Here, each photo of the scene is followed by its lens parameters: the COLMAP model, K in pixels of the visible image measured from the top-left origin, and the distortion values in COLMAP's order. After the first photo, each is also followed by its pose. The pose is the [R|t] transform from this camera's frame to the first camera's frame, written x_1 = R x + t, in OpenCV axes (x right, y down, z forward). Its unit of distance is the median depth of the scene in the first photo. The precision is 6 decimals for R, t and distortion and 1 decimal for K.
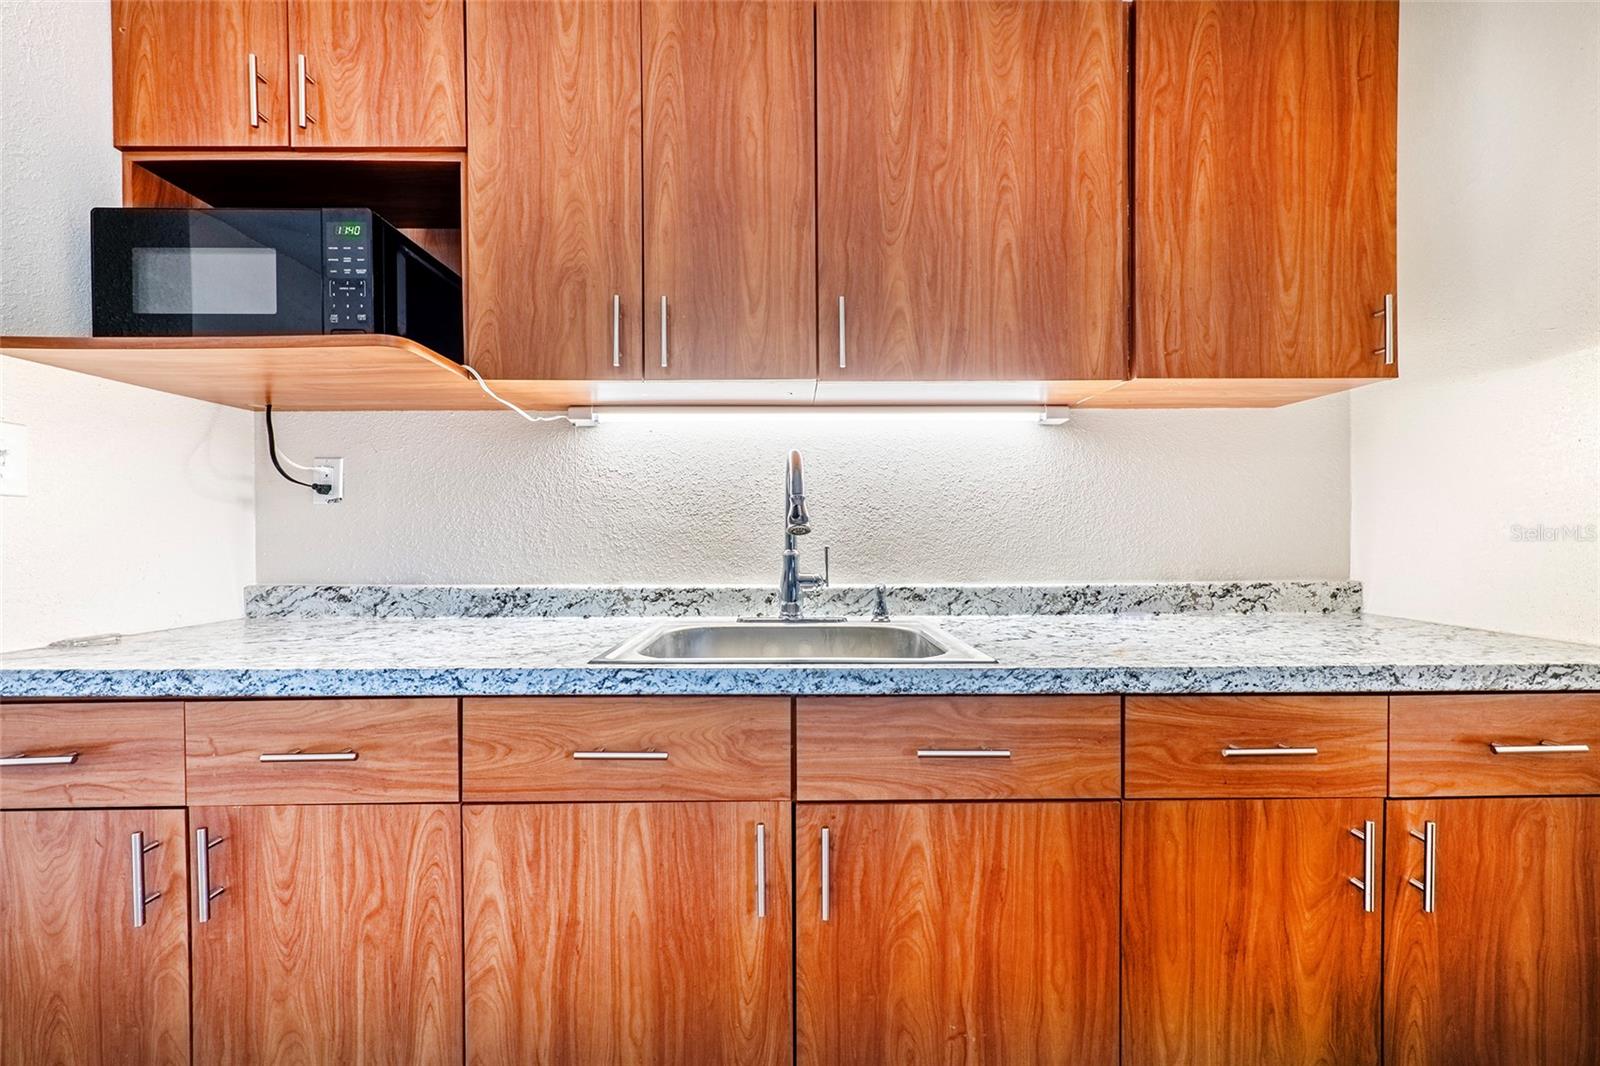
lens RADIAL K [[635.4, 0, 795.4], [0, 635.4, 539.3], [0, 0, 1]] dist [-0.001139, -0.000371]
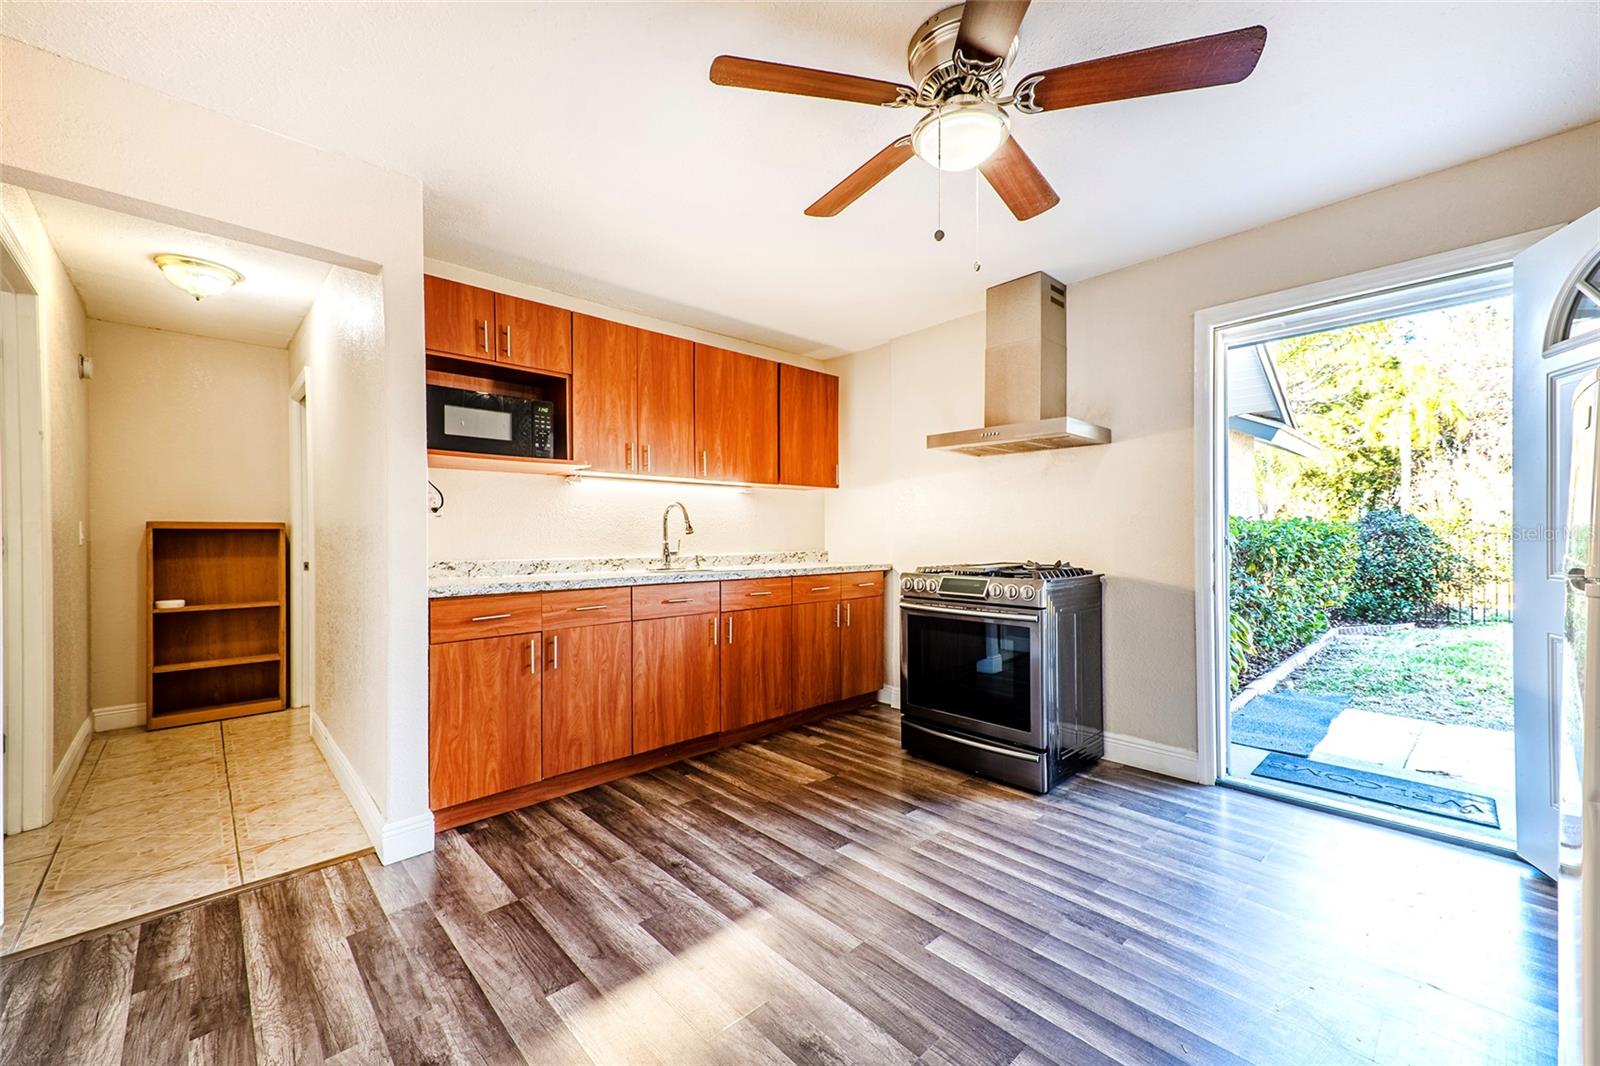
lens RADIAL K [[639.3, 0, 801.9], [0, 639.3, 563.6], [0, 0, 1]] dist [0.026831, -0.000147]
pose [[0.734920, -0.029346, 0.677519, -1.556639], [0.010077, 0.999426, 0.032359, 0.035067], [-0.678079, -0.016954, 0.734793, -1.414767]]
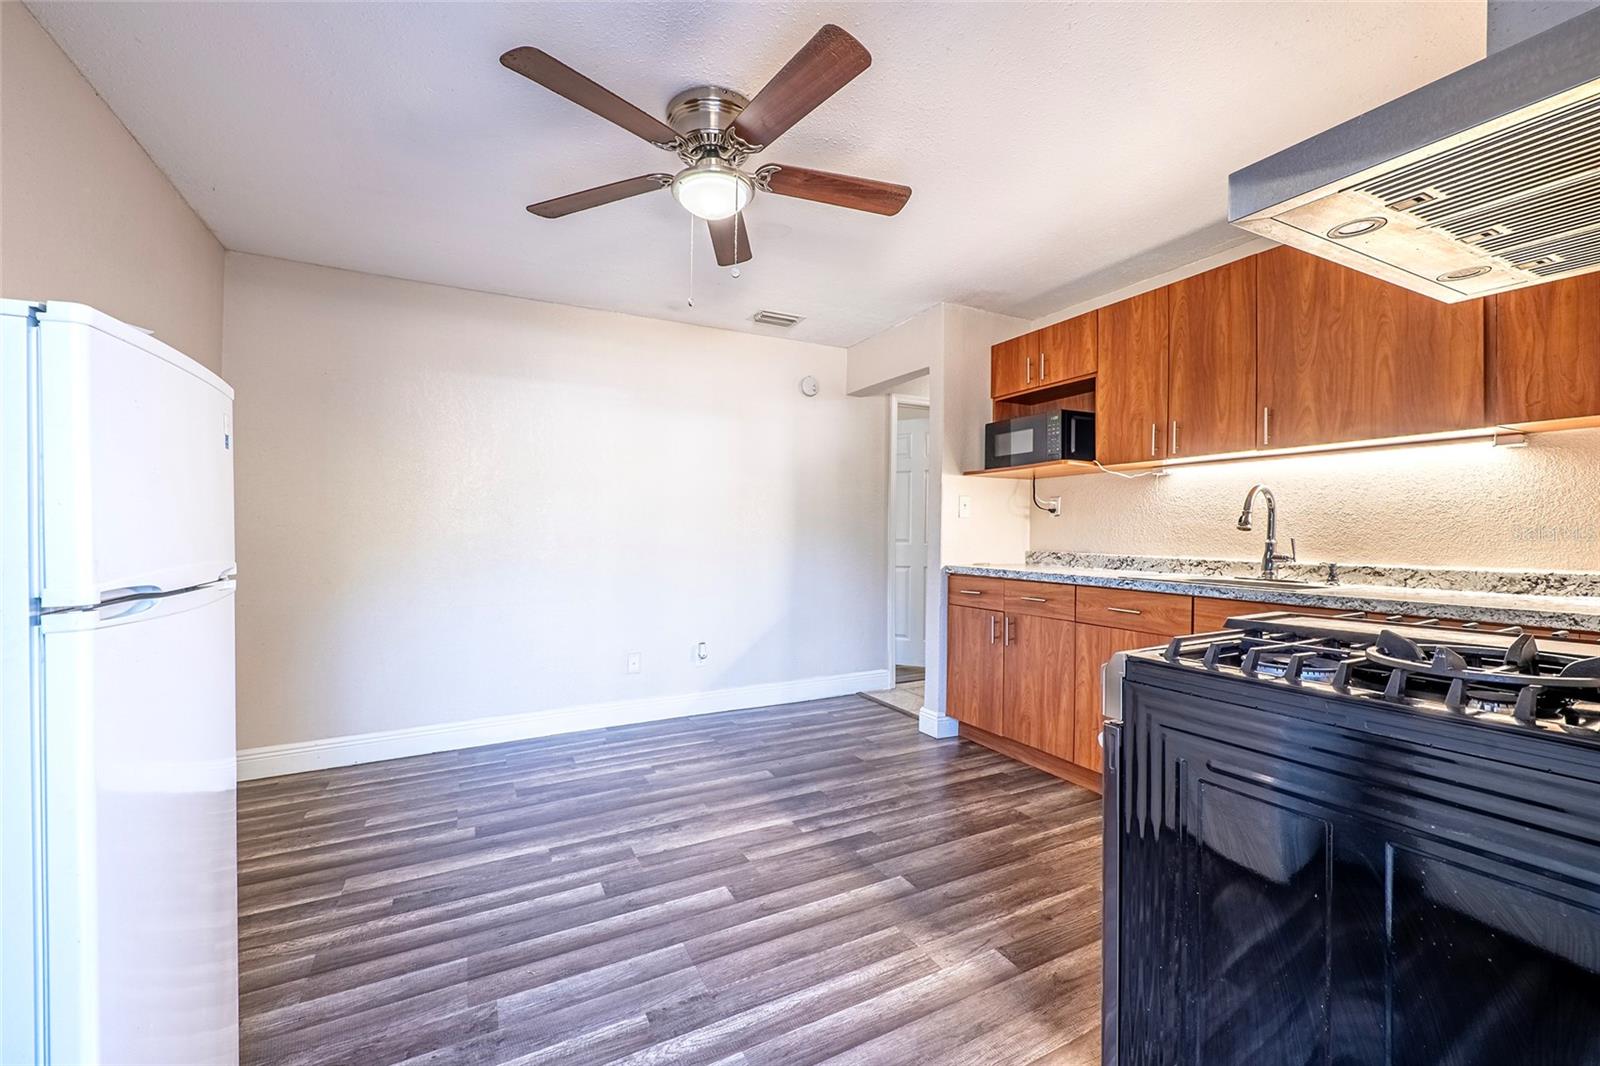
lens RADIAL K [[629.2, 0, 787.1], [0, 629.2, 546.5], [0, 0, 1]] dist [-0.001303, -0.000538]
pose [[0.442789, 0.026321, -0.896239, 1.135897], [-0.013692, 0.999651, 0.022593, 0.016769], [0.896521, 0.002268, 0.442995, -1.136091]]
